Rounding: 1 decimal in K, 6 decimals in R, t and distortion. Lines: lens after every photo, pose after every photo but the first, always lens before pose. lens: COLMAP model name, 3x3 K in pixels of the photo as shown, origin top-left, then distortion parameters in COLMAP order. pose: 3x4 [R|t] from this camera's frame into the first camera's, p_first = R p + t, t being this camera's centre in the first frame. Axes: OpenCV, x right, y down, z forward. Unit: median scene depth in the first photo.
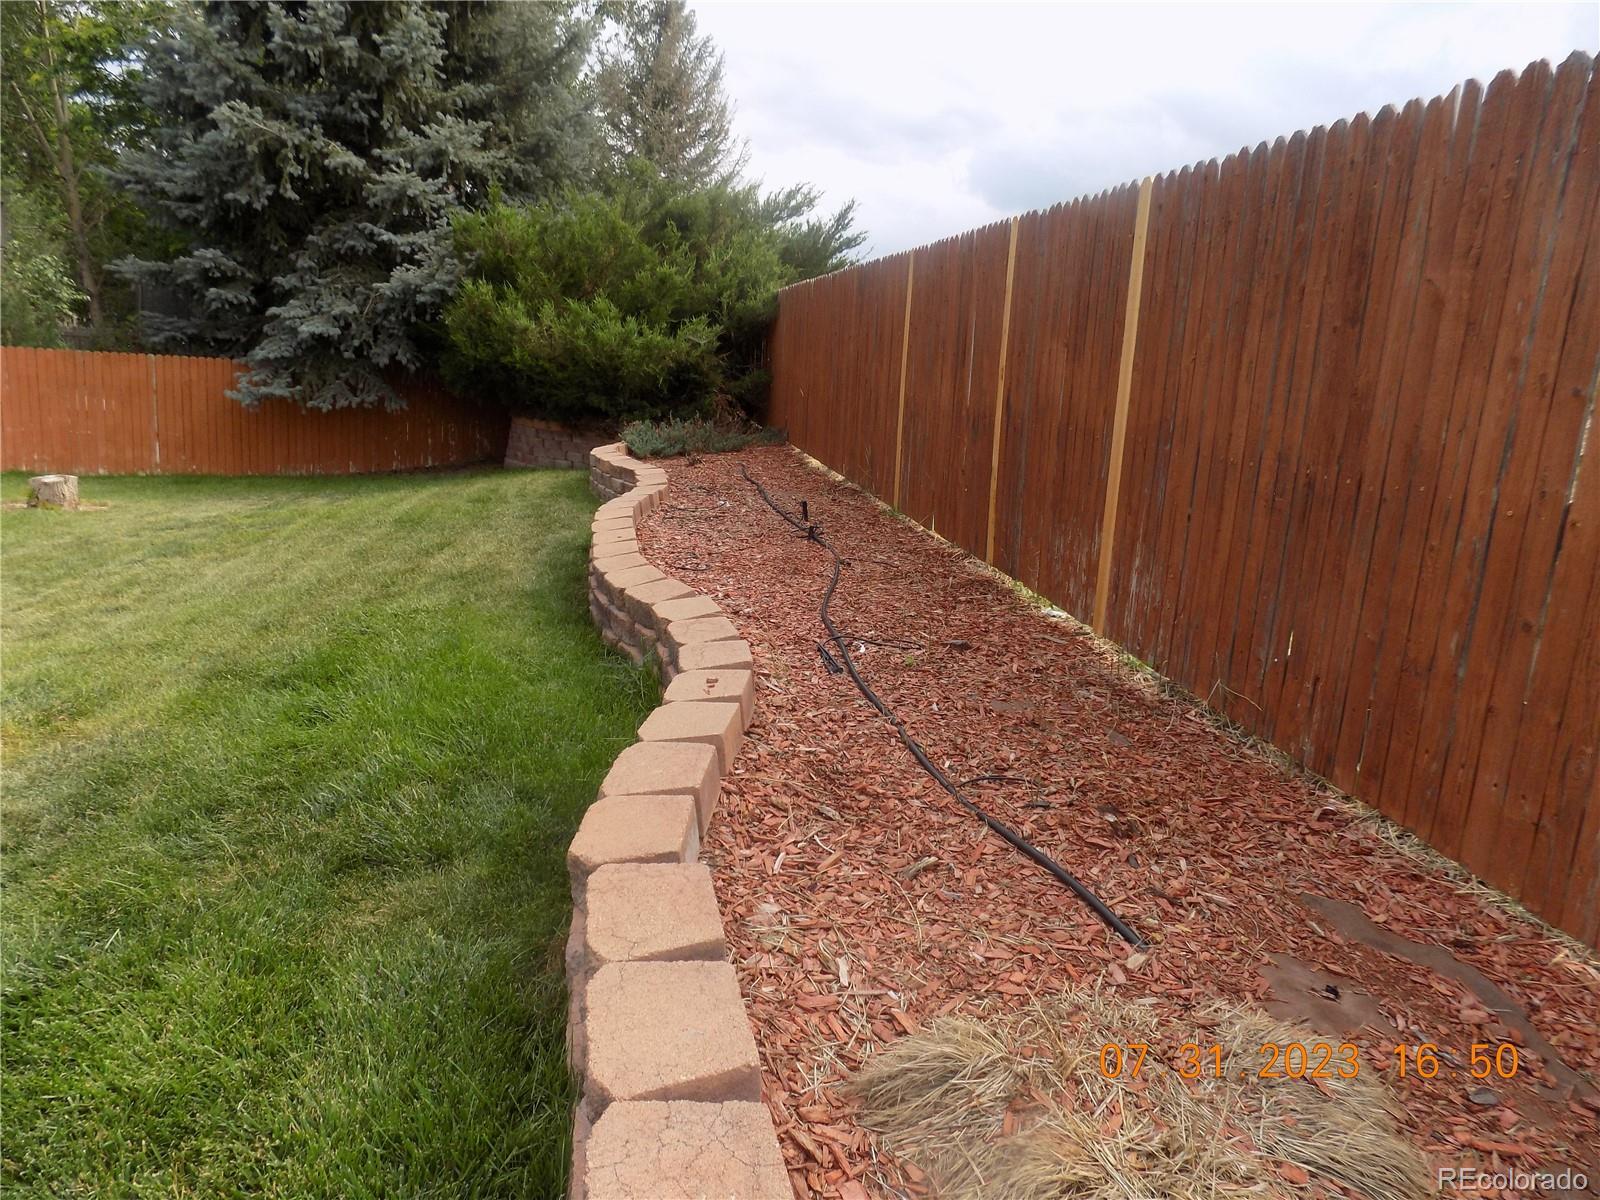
lens RADIAL K [[1079.9, 0, 796.7], [0, 1079.9, 604.7], [0, 0, 1]] dist [-0.067240, 0.062943]
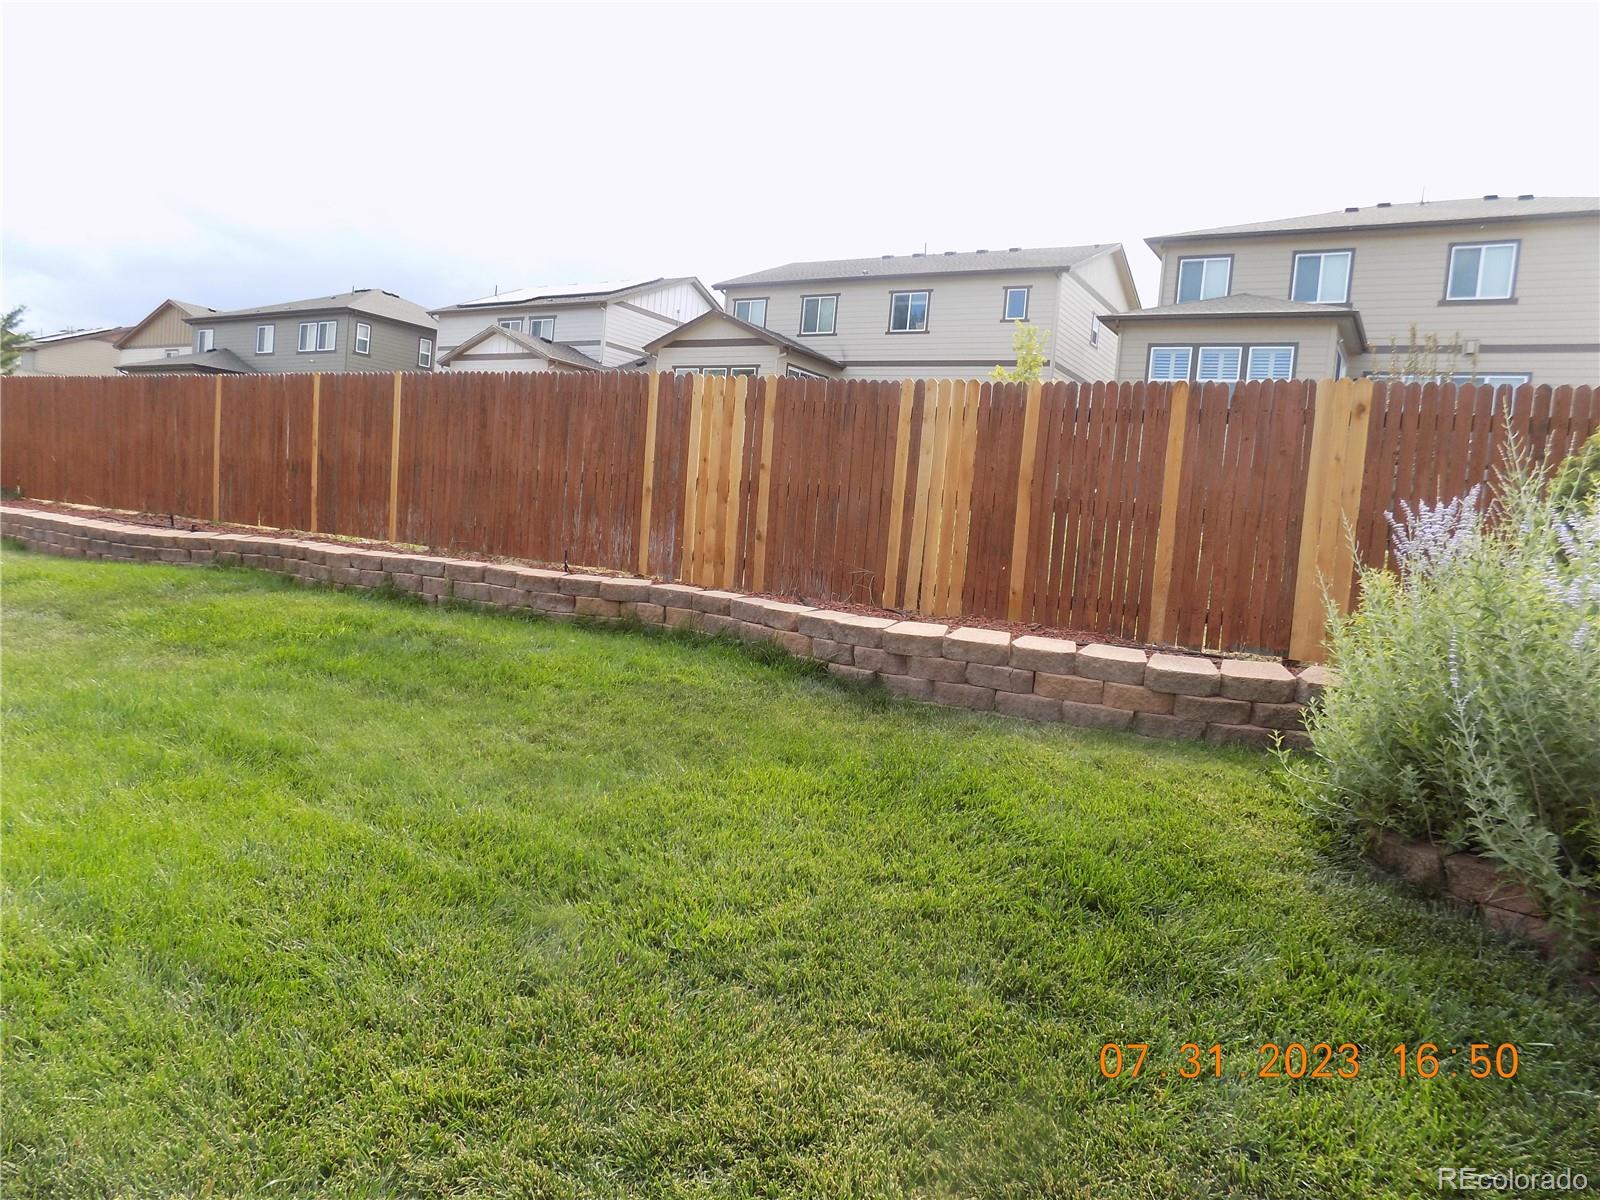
lens RADIAL K [[1079.9, 0, 800.7], [0, 1079.9, 597.9], [0, 0, 1]] dist [-0.067240, 0.062943]
pose [[0.657360, -0.064284, 0.750830, -1.343821], [0.133963, 0.990454, -0.032486, 0.497081], [-0.741574, 0.121938, 0.659696, -1.859902]]
